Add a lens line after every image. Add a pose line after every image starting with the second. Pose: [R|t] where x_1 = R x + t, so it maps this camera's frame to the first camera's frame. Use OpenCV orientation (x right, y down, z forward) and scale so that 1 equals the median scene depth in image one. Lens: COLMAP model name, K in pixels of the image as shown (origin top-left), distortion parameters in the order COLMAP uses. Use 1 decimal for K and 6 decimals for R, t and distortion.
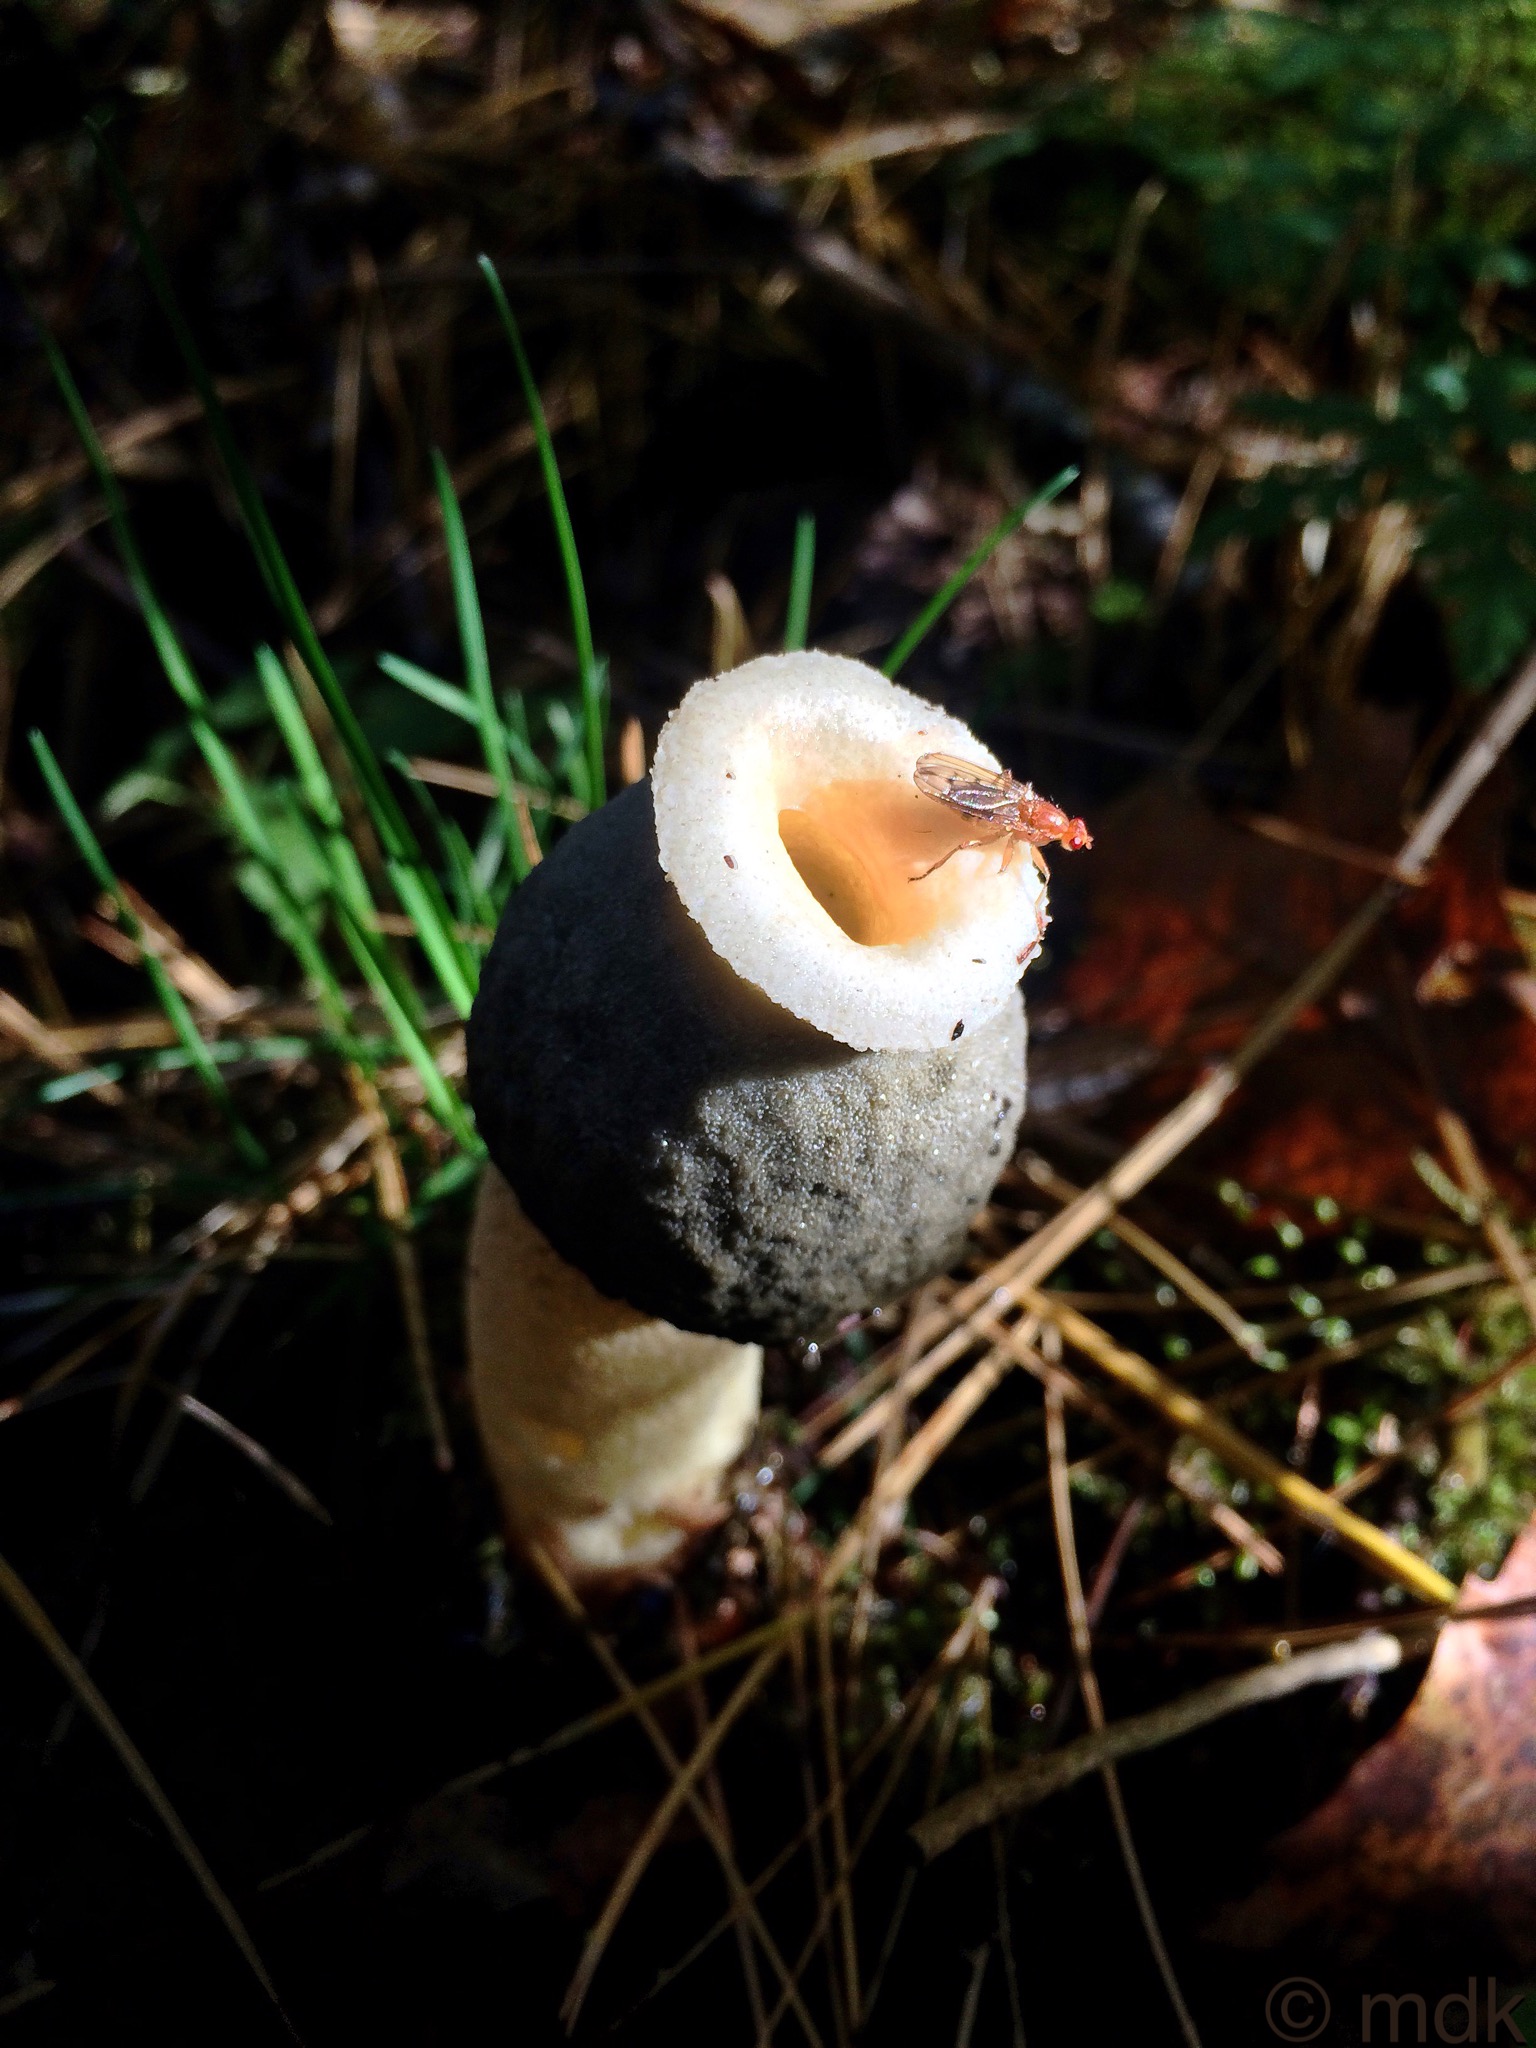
lens RADIAL K [[1798.3, 0, 768.0], [0, 1798.3, 1024.0], [0, 0, 1]] dist [-0.003836, -0.014473]
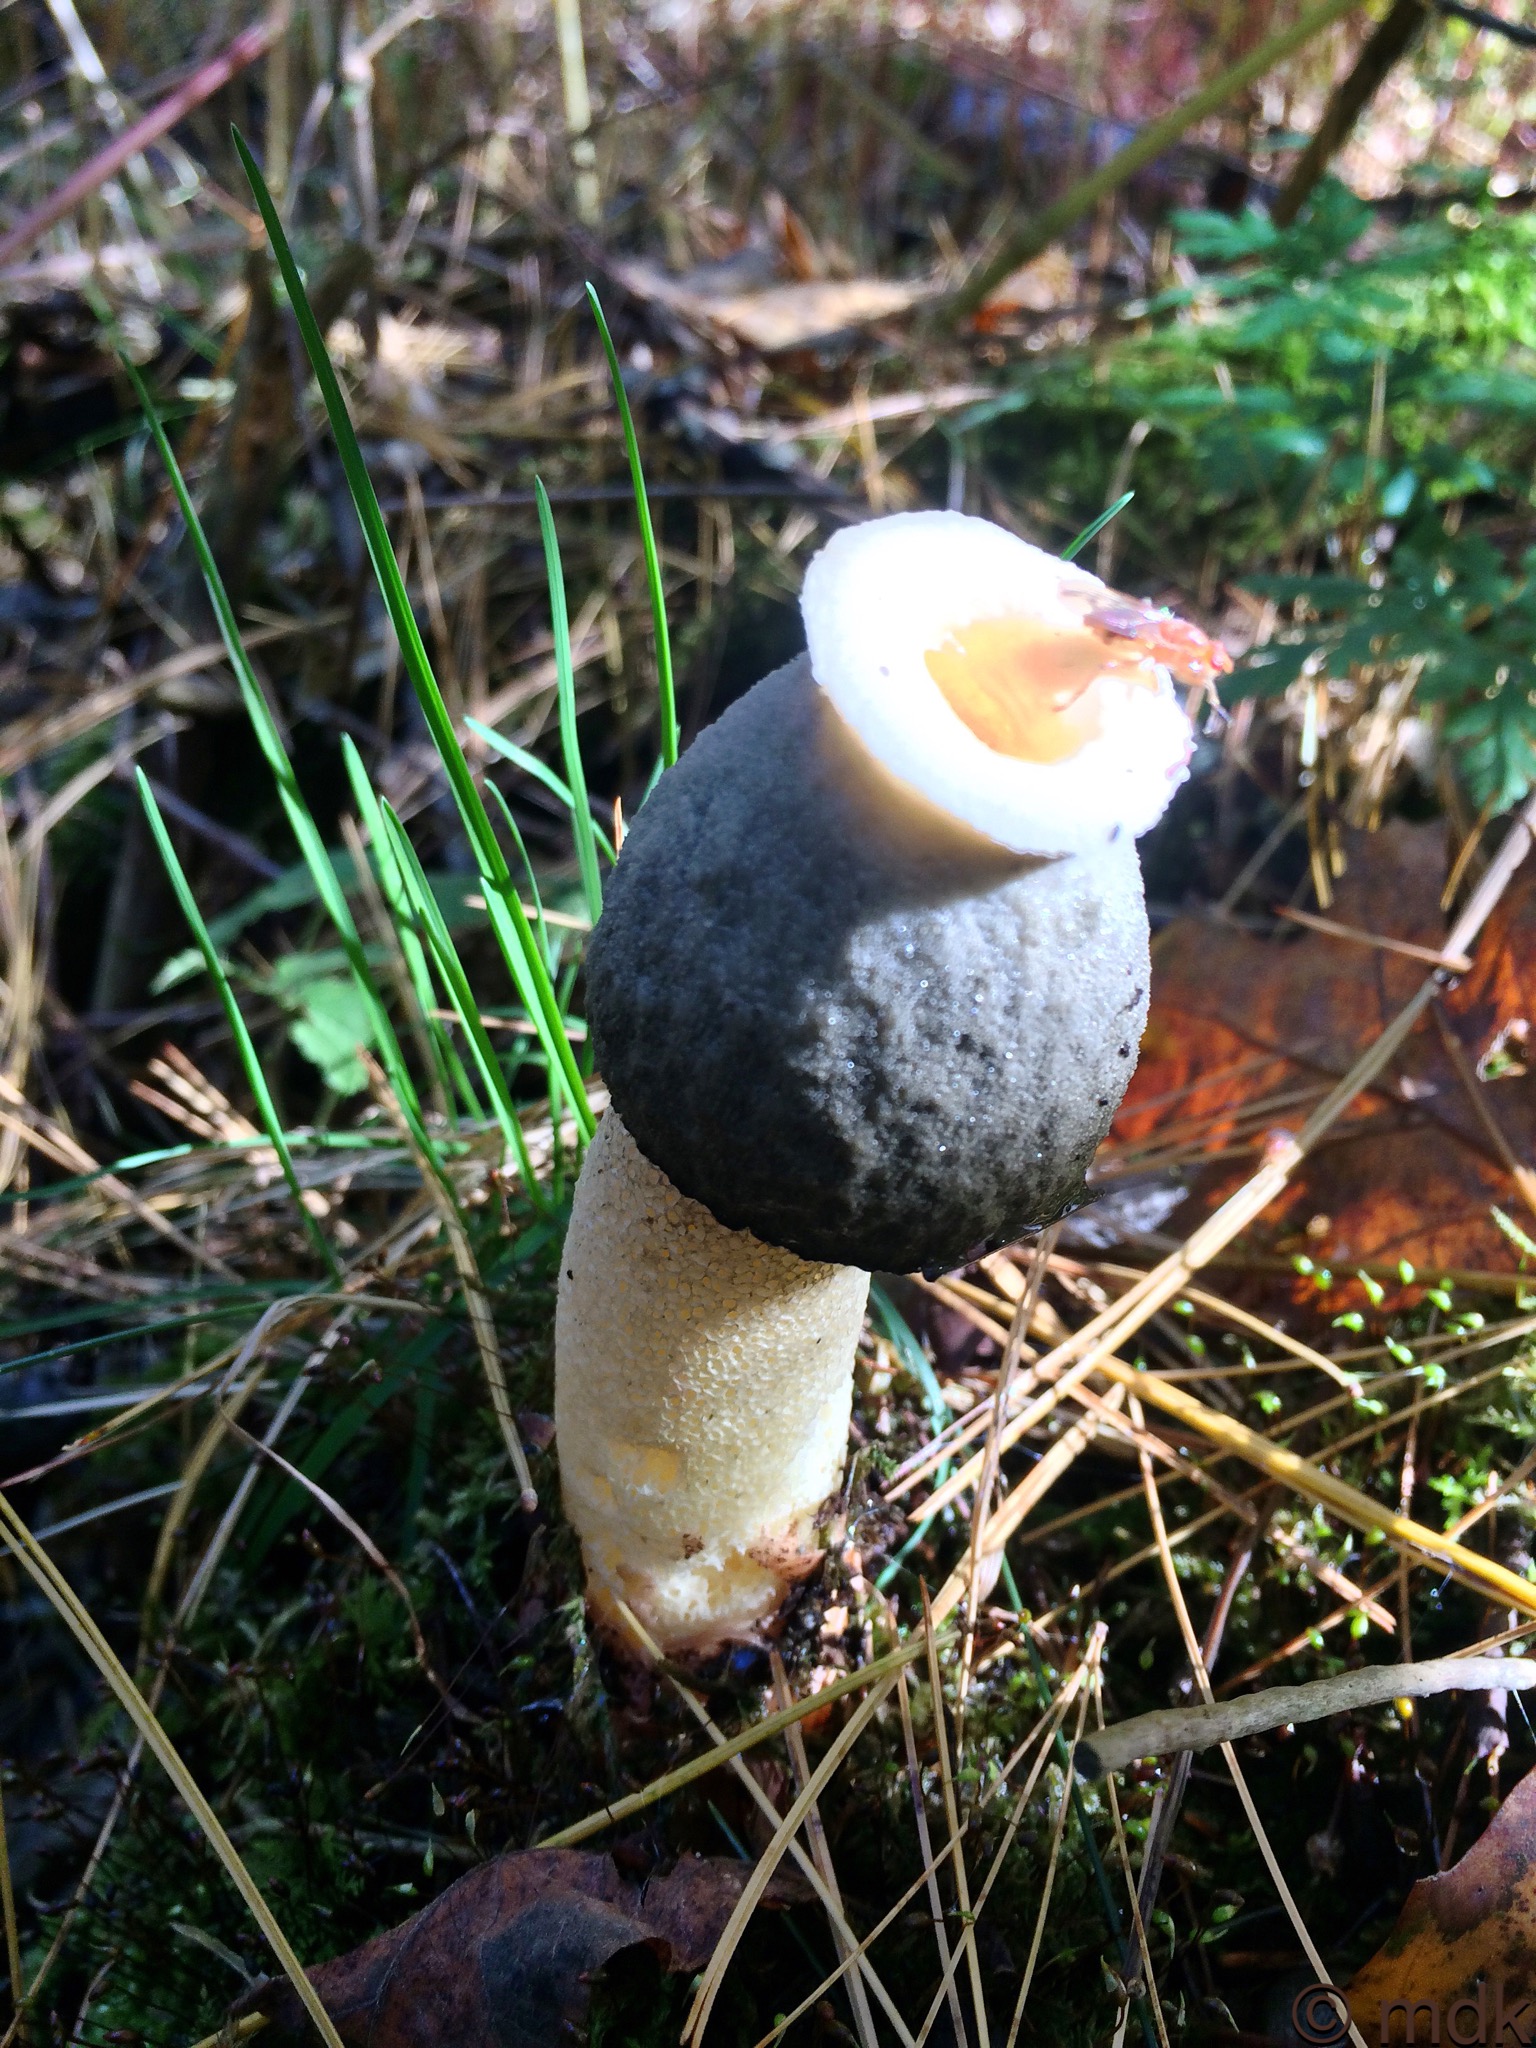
lens RADIAL K [[1776.2, 0, 767.0], [0, 1776.2, 1034.3], [0, 0, 1]] dist [0.000804, -0.012935]
pose [[0.999879, -0.014132, 0.006570, -0.058777], [0.015021, 0.986241, -0.164632, 0.165534], [-0.004153, 0.164711, 0.986333, 0.021164]]
